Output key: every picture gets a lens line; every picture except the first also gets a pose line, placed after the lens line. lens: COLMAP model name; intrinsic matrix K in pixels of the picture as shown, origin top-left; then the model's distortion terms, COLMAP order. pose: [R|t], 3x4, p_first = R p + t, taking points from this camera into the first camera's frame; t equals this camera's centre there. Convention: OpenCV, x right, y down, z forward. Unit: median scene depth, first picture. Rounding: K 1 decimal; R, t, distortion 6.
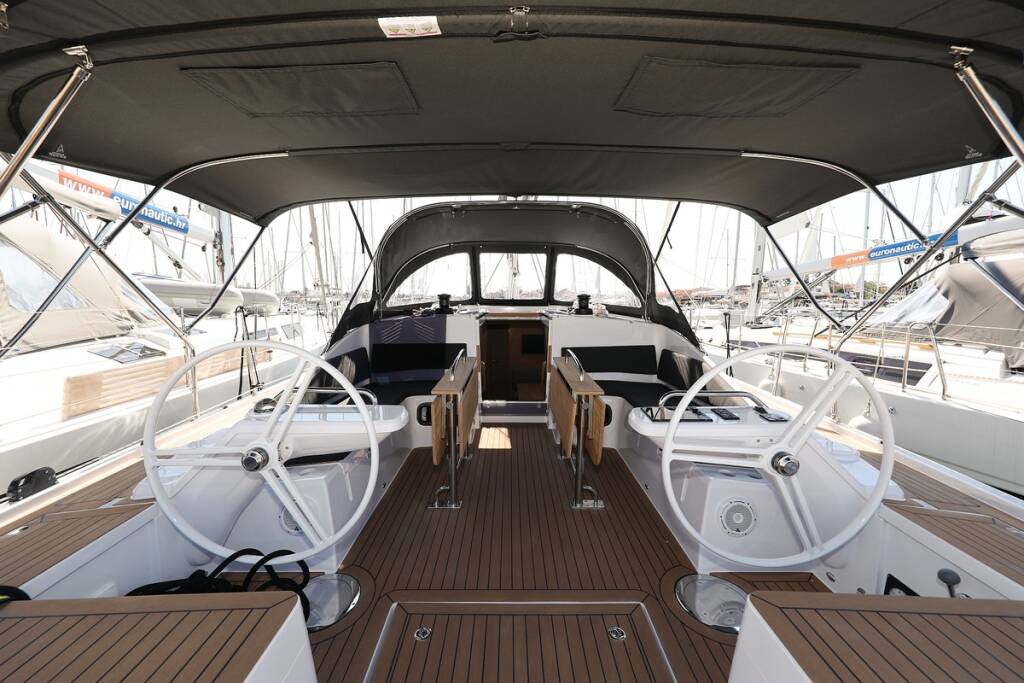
lens RADIAL K [[405.6, 0, 498.9], [0, 405.6, 335.7], [0, 0, 1]] dist [0.011400, -0.000241]
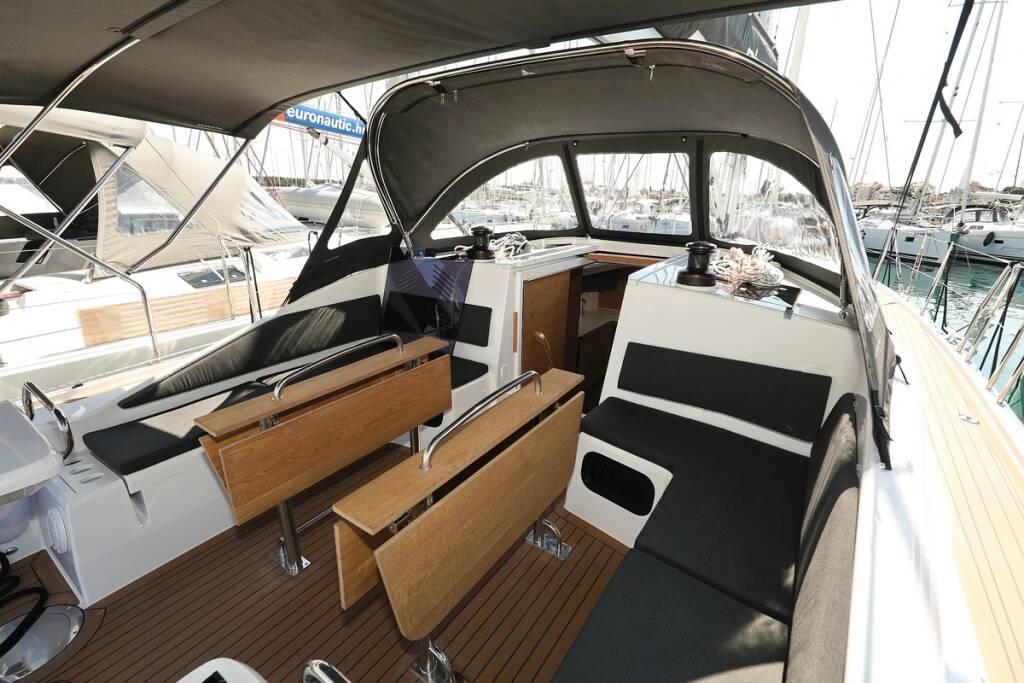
lens RADIAL K [[462.2, 0, 512.0], [0, 462.2, 341.5], [0, 0, 1]] dist [-0.061610, 0.037061]
pose [[0.839682, 0.174743, -0.514198, 0.323013], [-0.060575, 0.971048, 0.231079, -0.100362], [0.539690, -0.162885, 0.825956, 0.400695]]
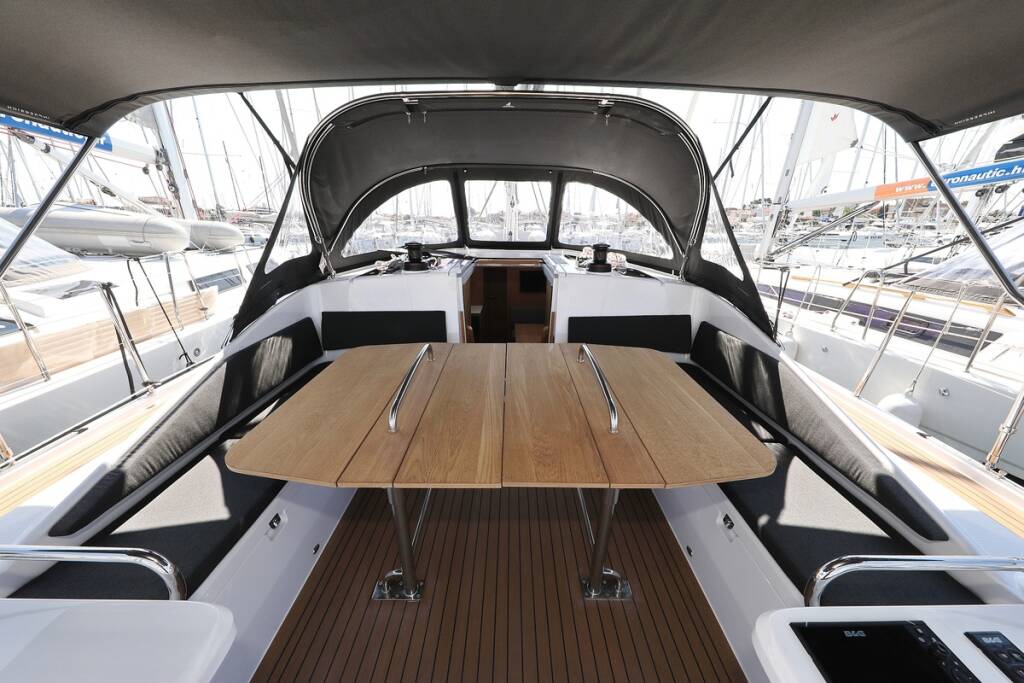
lens RADIAL K [[342.5, 0, 510.2], [0, 342.5, 343.6], [0, 0, 1]] dist [0.000863, -0.000041]
pose [[0.999778, -0.005397, 0.020344, 0.028847], [-0.000038, 0.966091, 0.258203, -0.087269], [-0.021048, -0.258146, 0.965877, 0.354066]]
